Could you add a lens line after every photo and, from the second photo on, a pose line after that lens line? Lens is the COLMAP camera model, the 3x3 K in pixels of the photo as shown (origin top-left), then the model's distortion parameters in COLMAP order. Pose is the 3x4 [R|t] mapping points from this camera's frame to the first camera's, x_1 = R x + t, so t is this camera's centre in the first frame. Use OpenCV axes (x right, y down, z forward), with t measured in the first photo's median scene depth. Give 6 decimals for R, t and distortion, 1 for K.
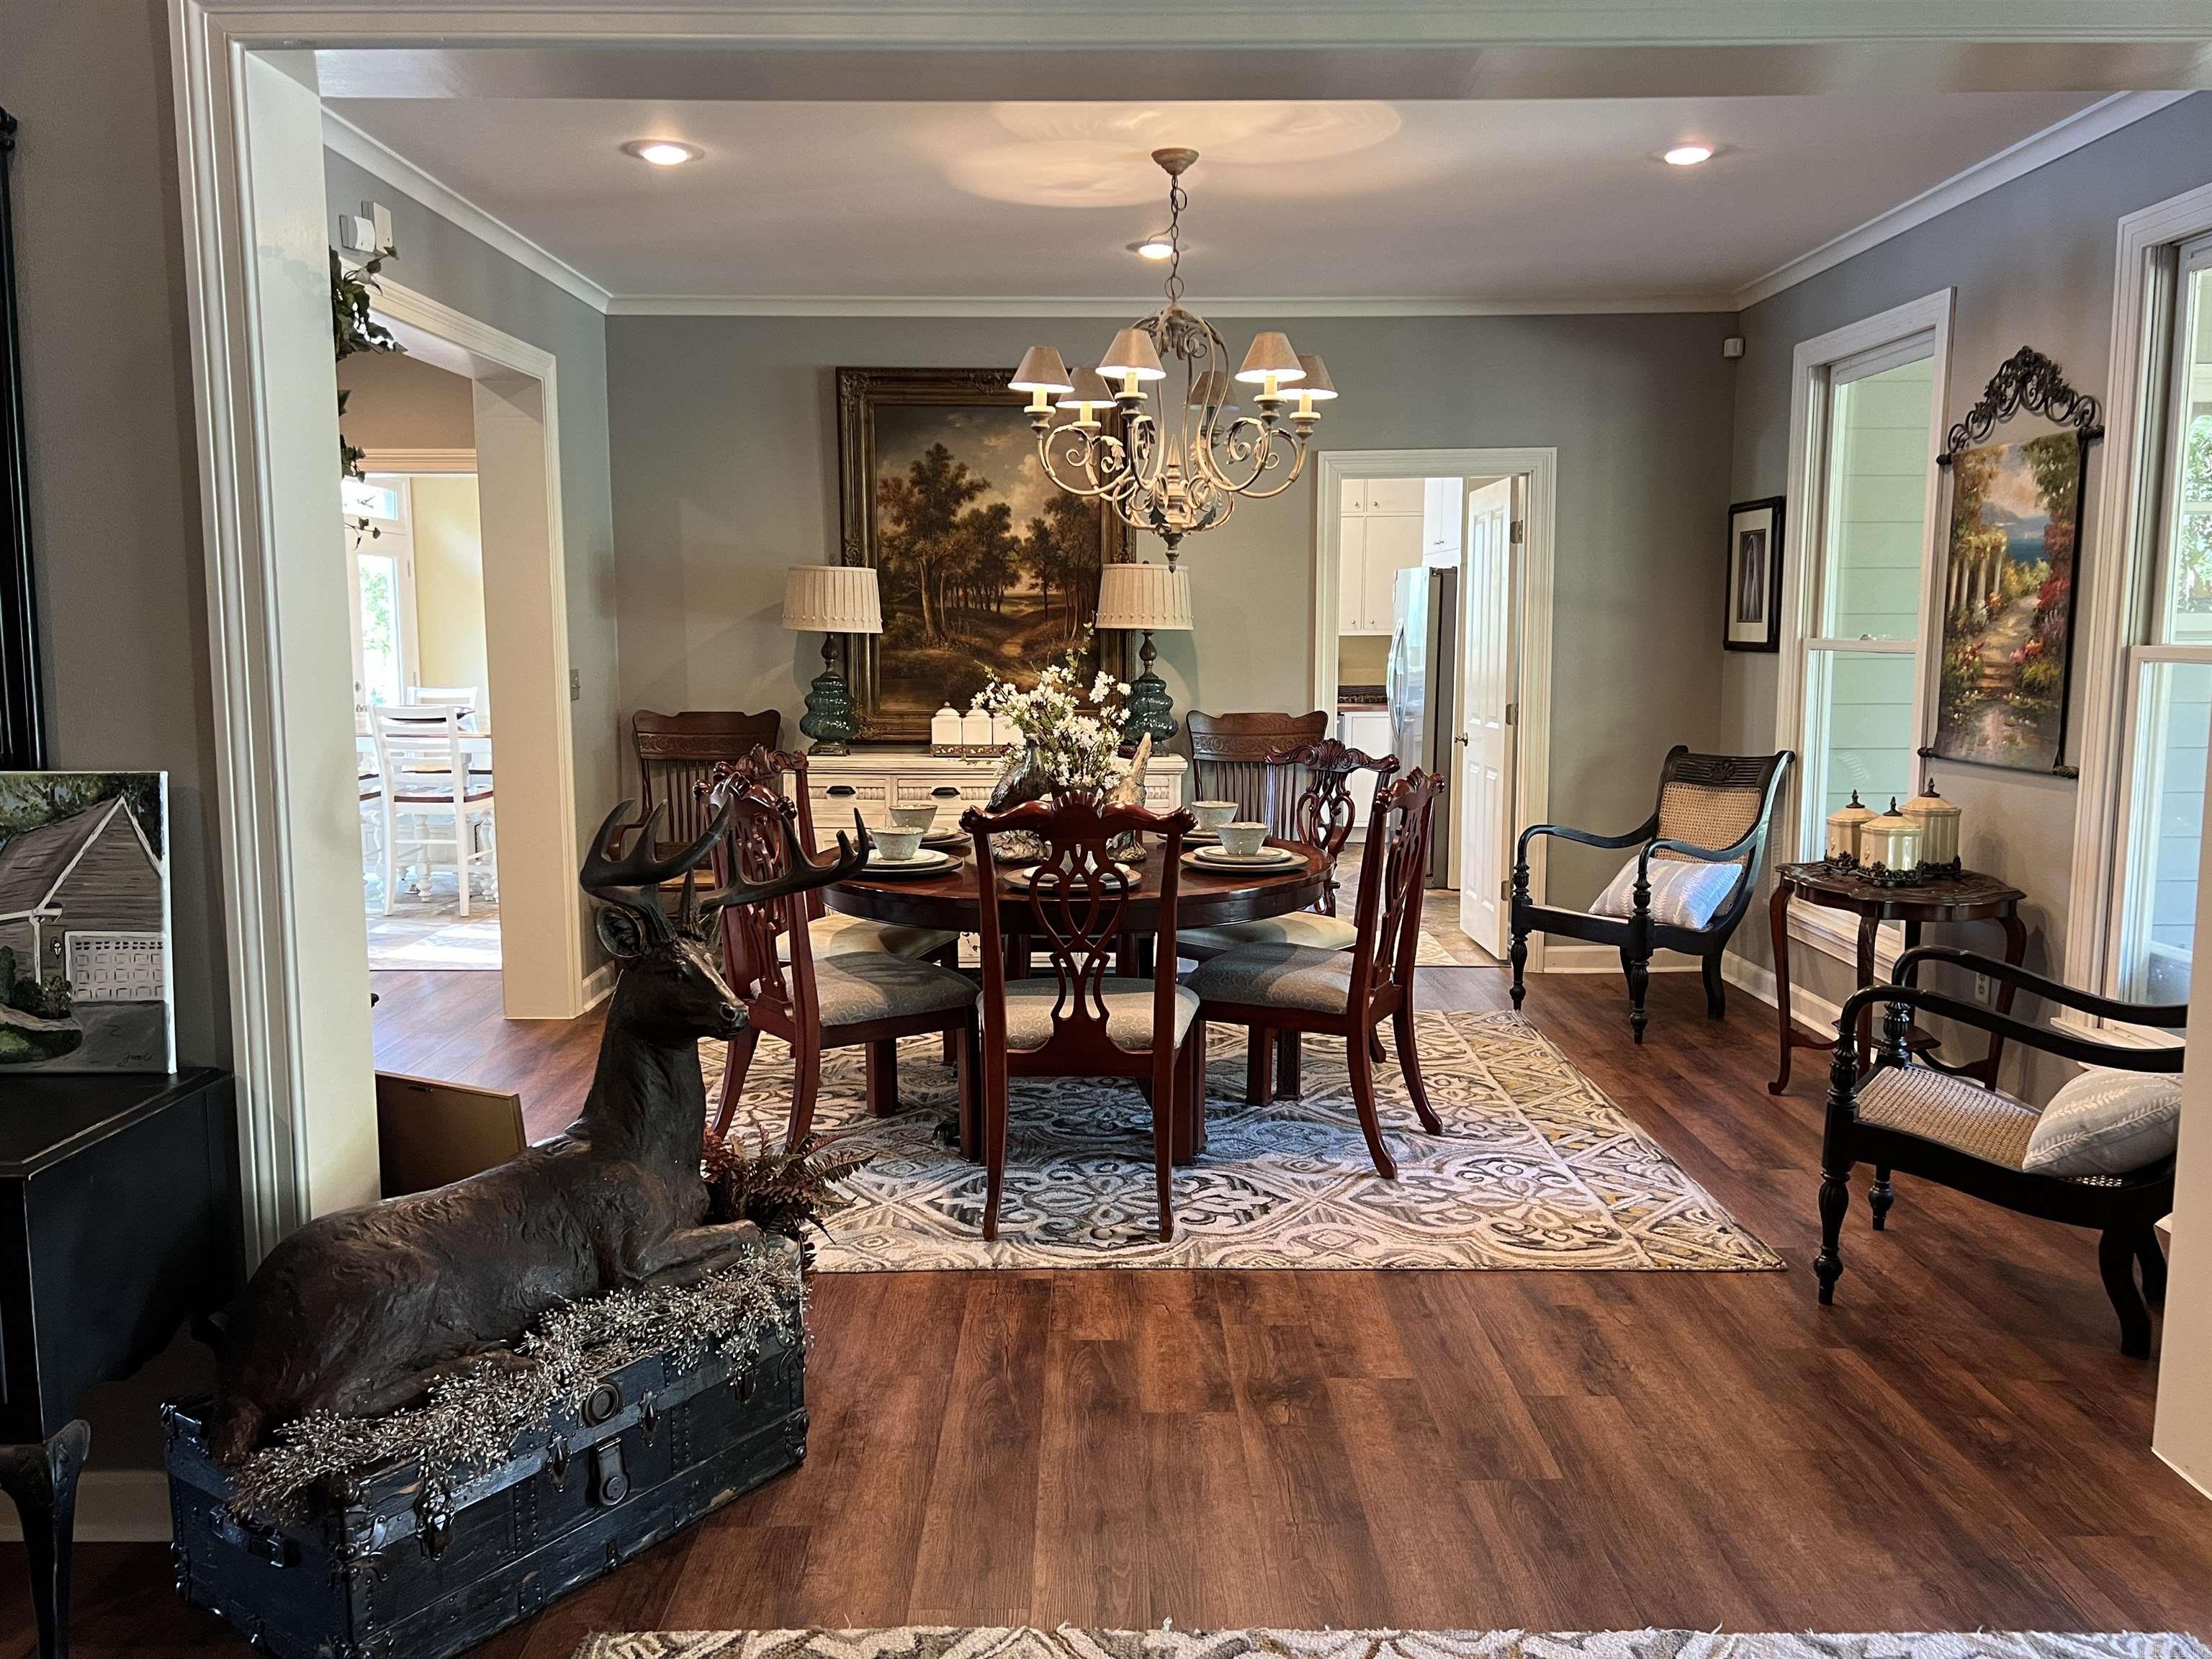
lens RADIAL K [[1670.2, 0, 1113.2], [0, 1670.2, 824.9], [0, 0, 1]] dist [0.058934, -0.048948]
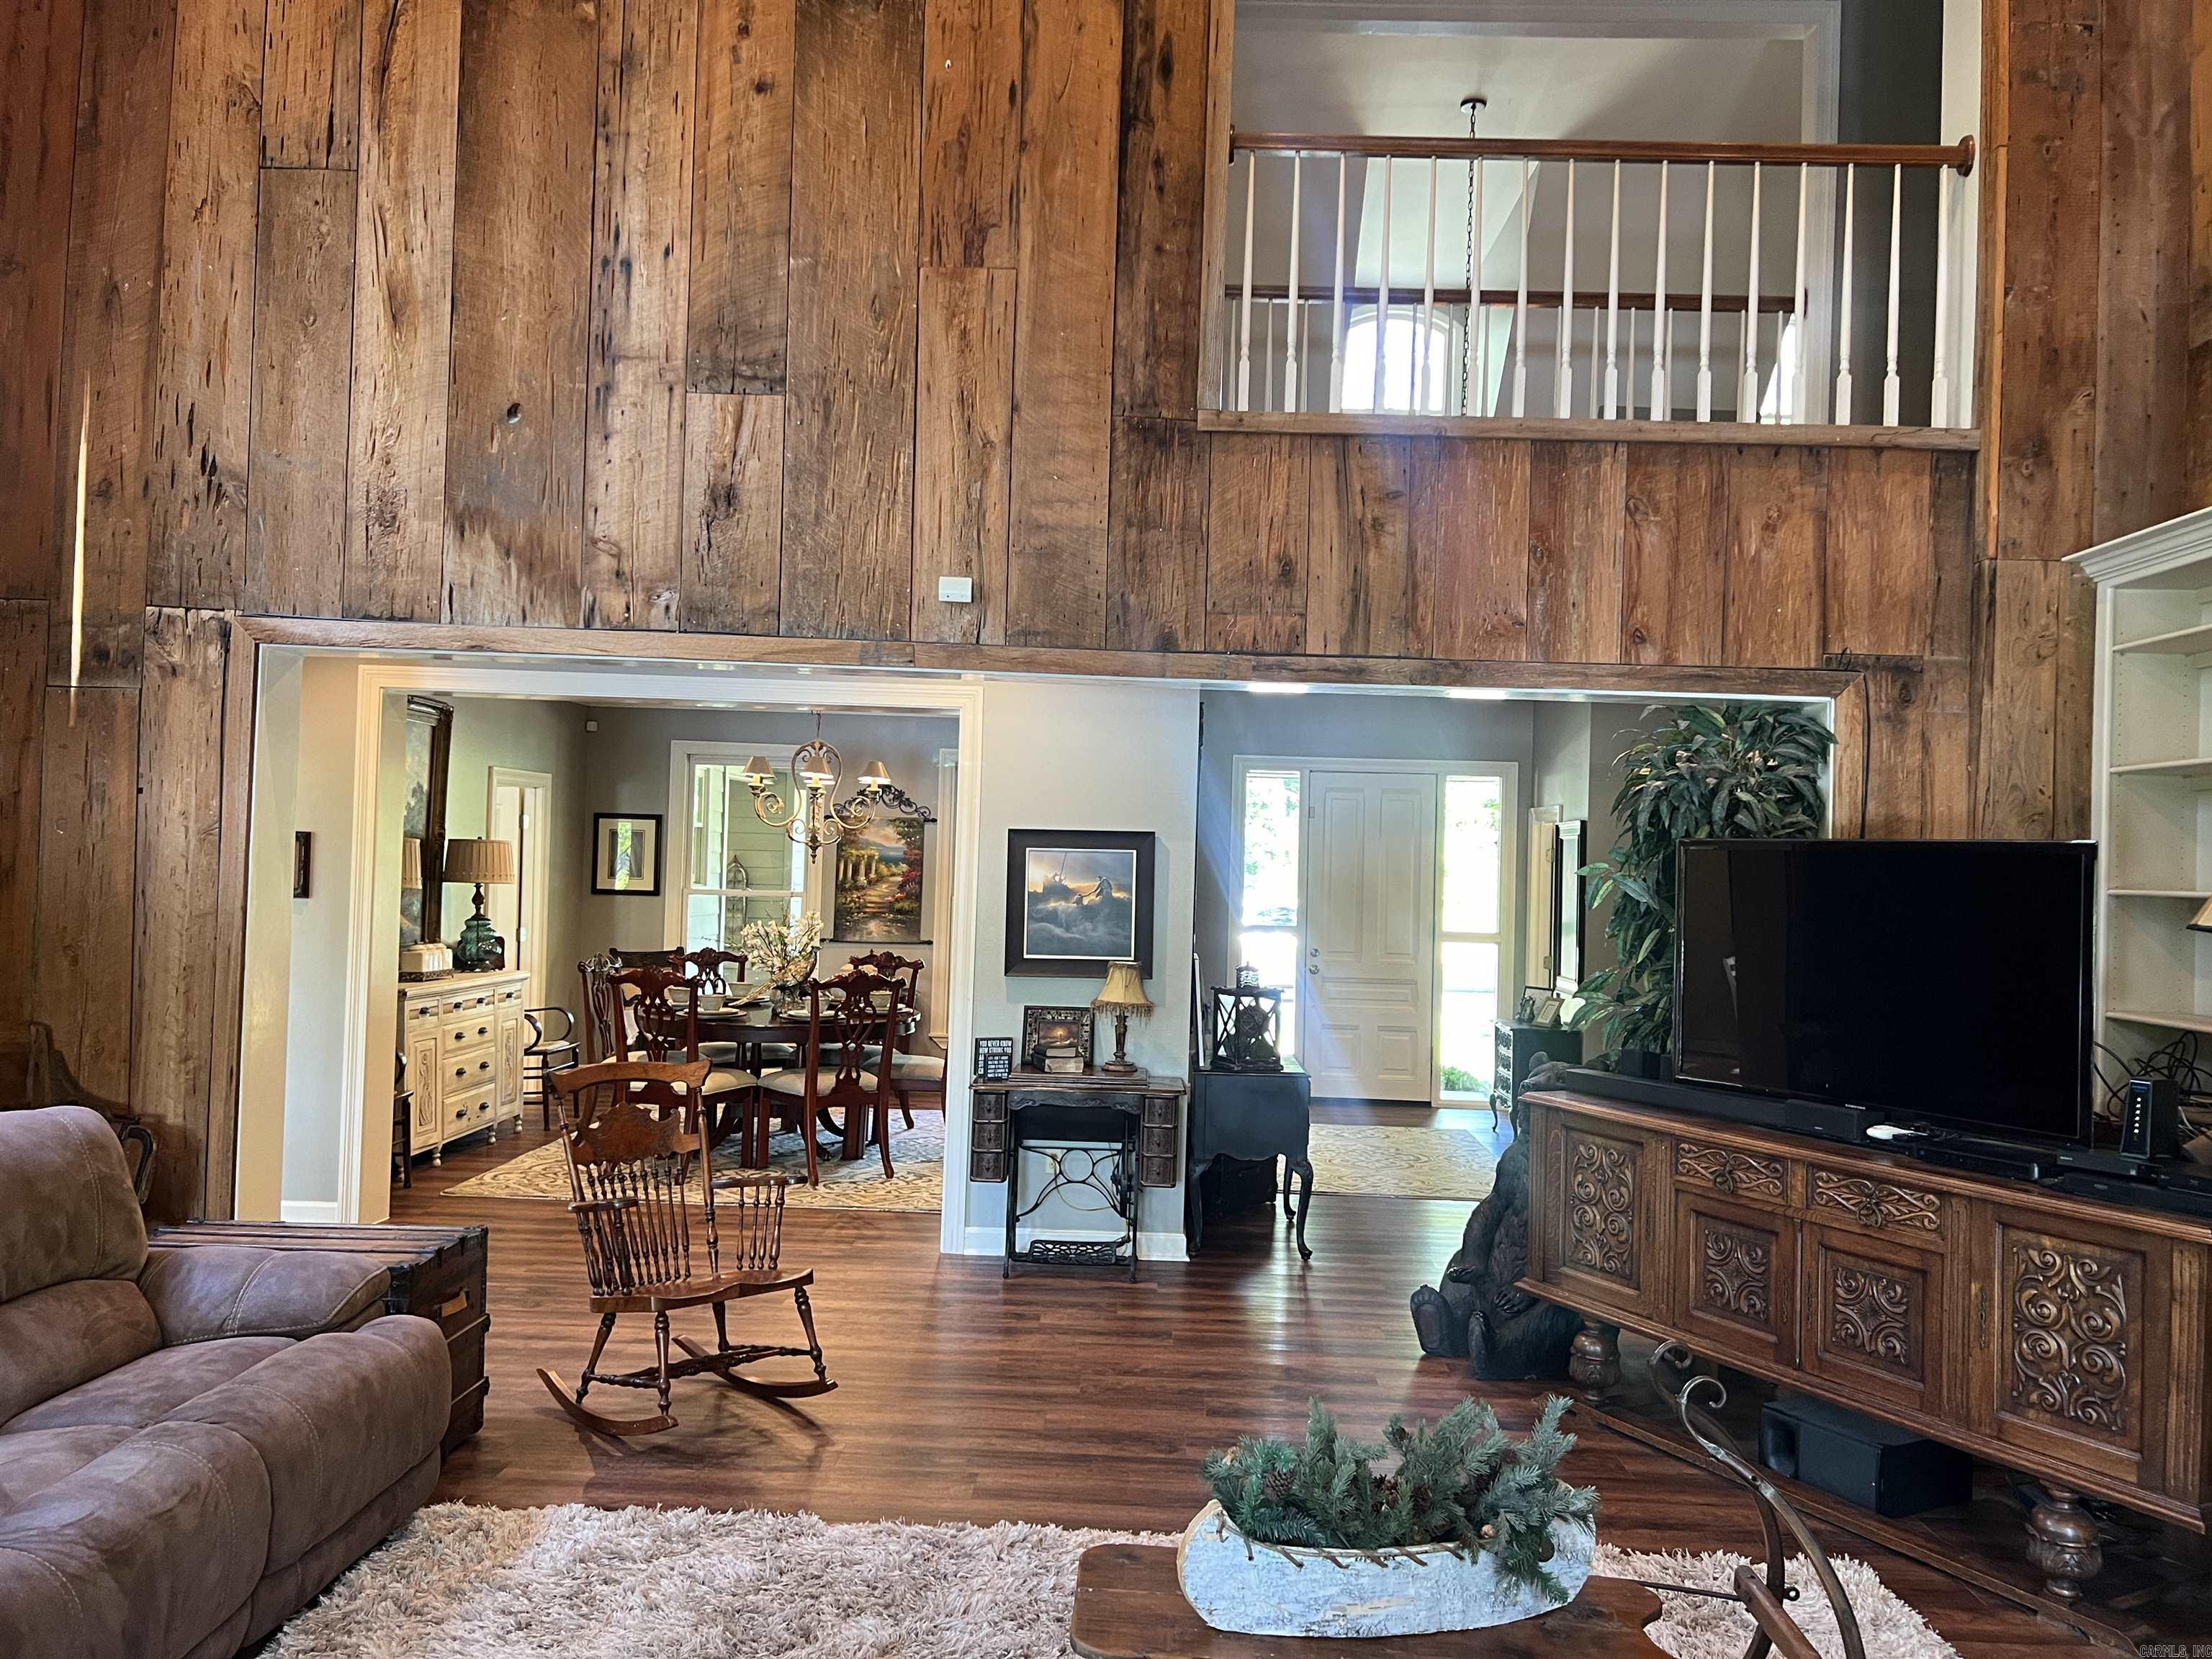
lens RADIAL K [[1670.2, 0, 1111.1], [0, 1670.2, 836.2], [0, 0, 1]] dist [0.058934, -0.048948]
pose [[0.047709, 0.025050, 0.998547, -1.866277], [0.090646, 0.995452, -0.029303, -0.084171], [-0.994740, 0.091912, 0.045221, 0.503255]]
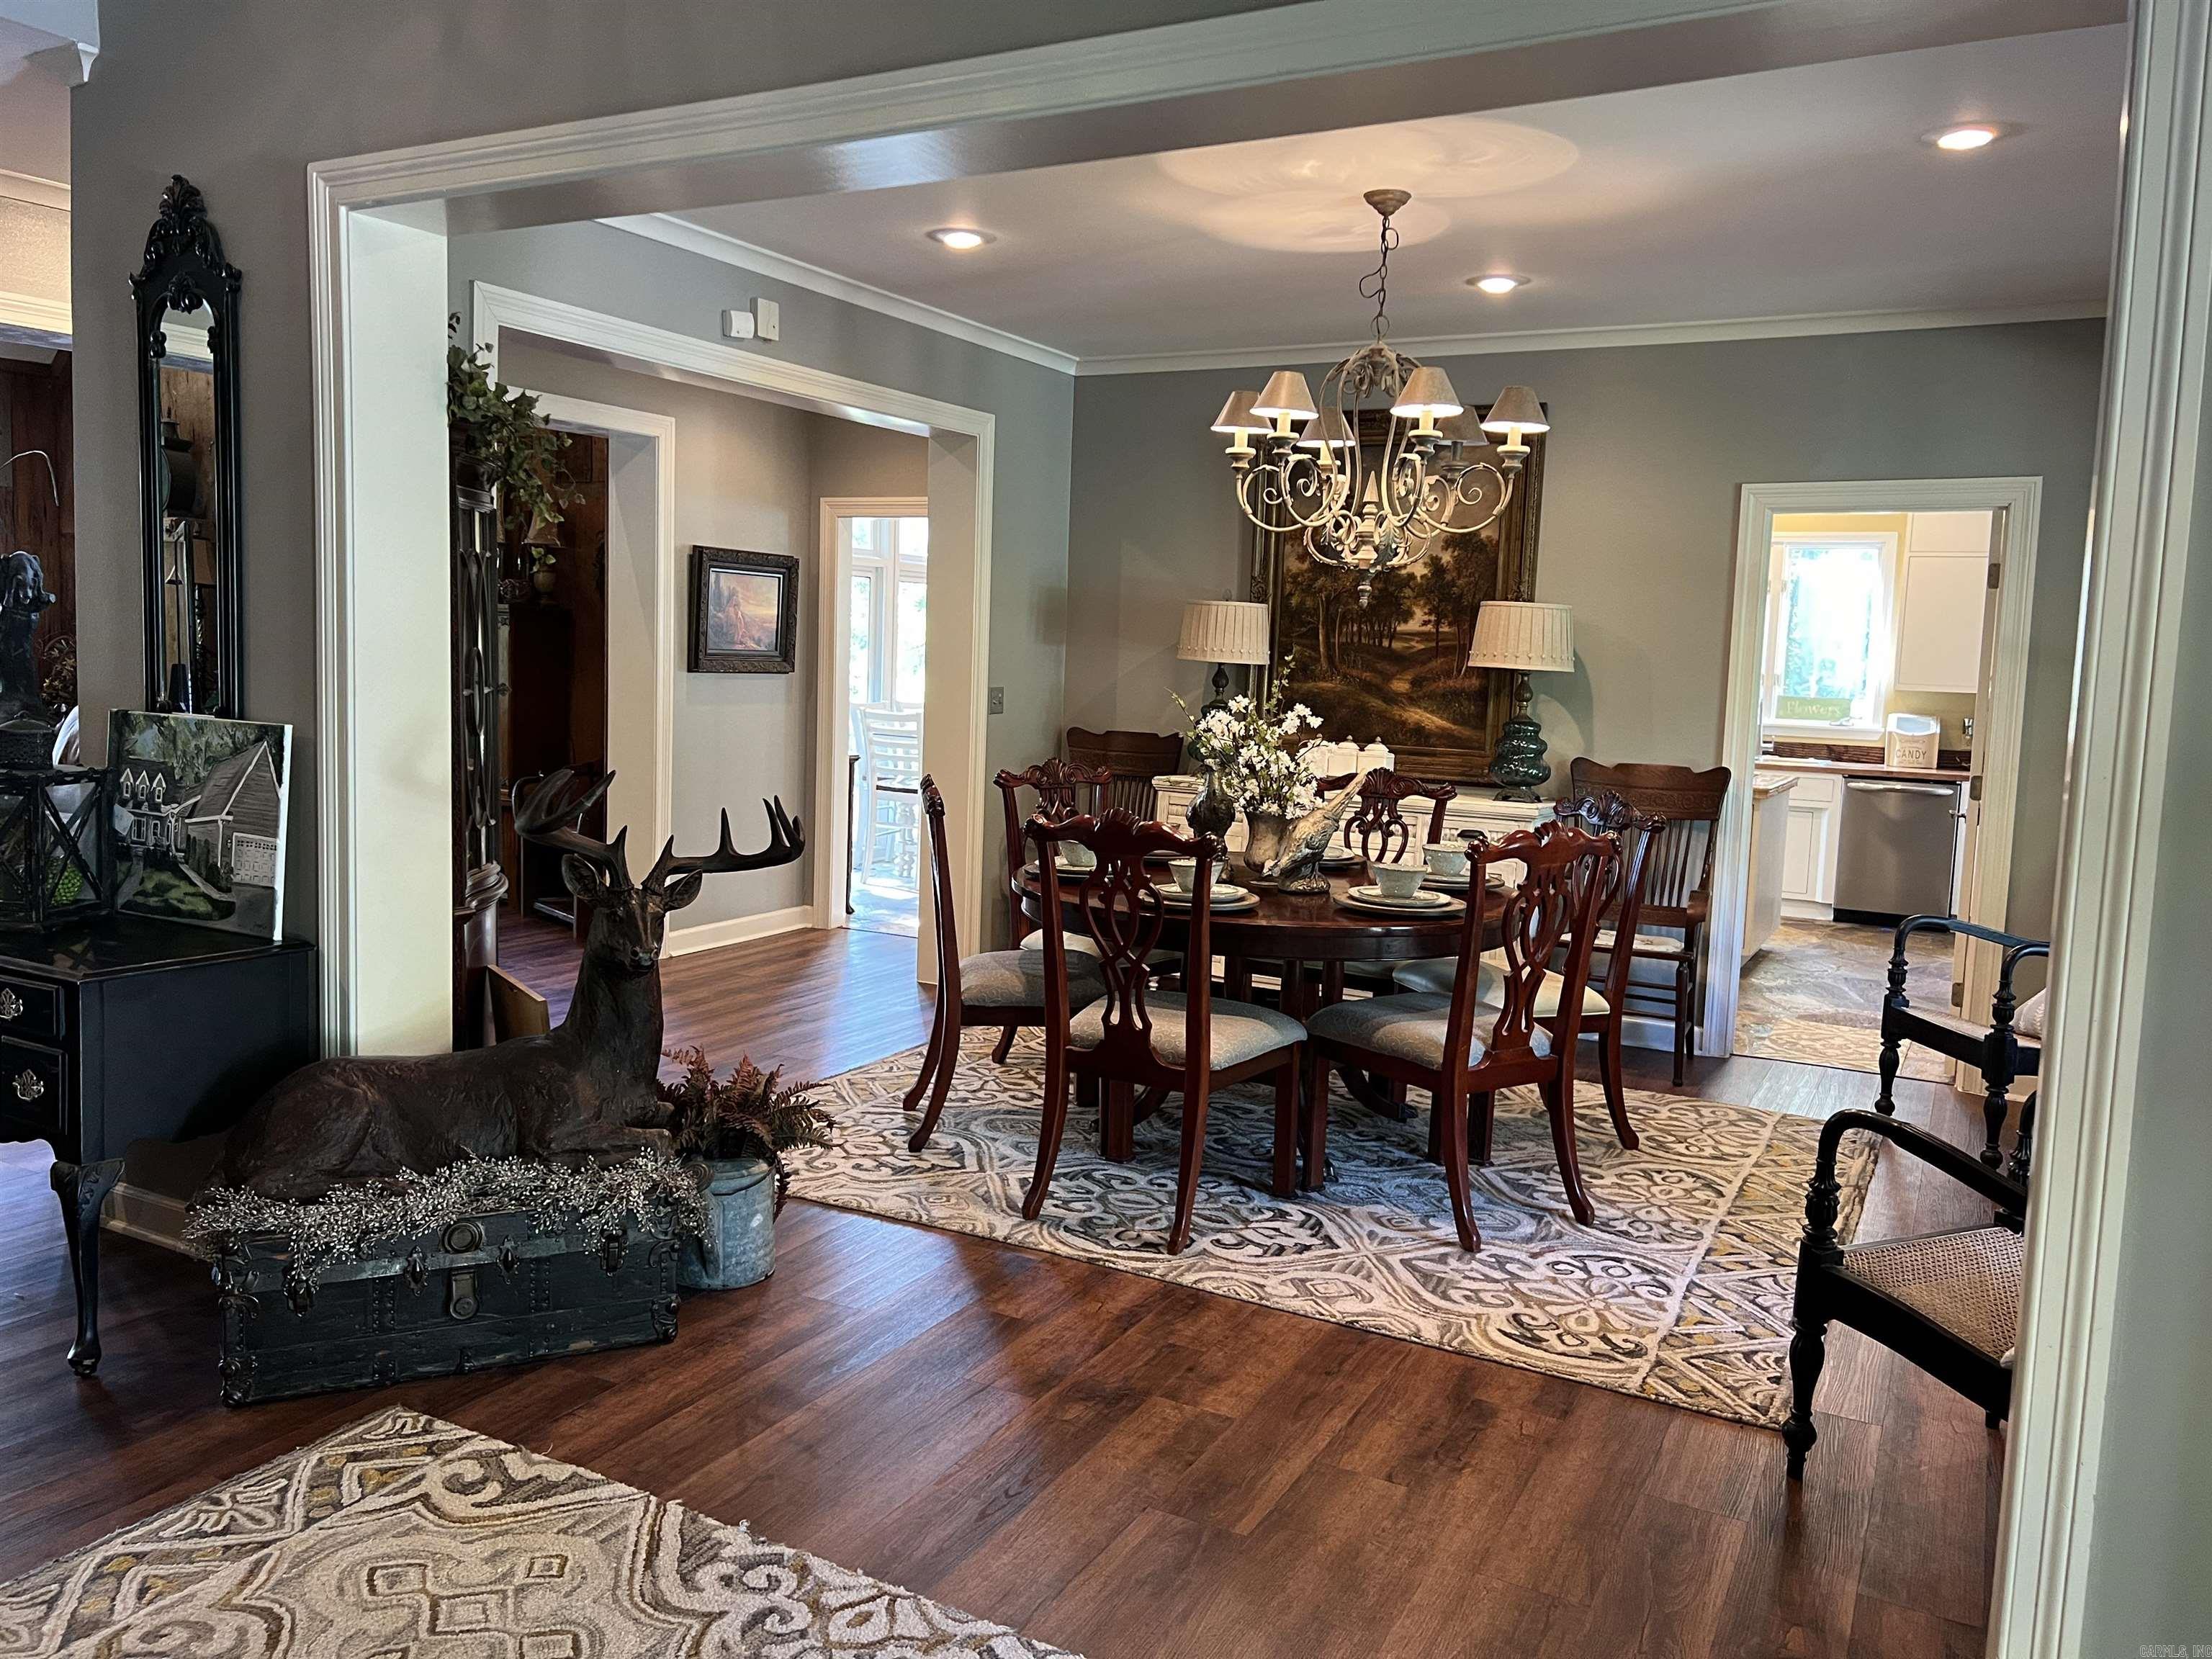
lens RADIAL K [[1670.2, 0, 1067.4], [0, 1670.2, 797.6], [0, 0, 1]] dist [0.058934, -0.048948]
pose [[0.872050, 0.075356, -0.483581, 0.401190], [-0.094489, 0.995409, -0.015280, -0.006526], [0.480210, 0.059018, 0.875166, 0.050256]]
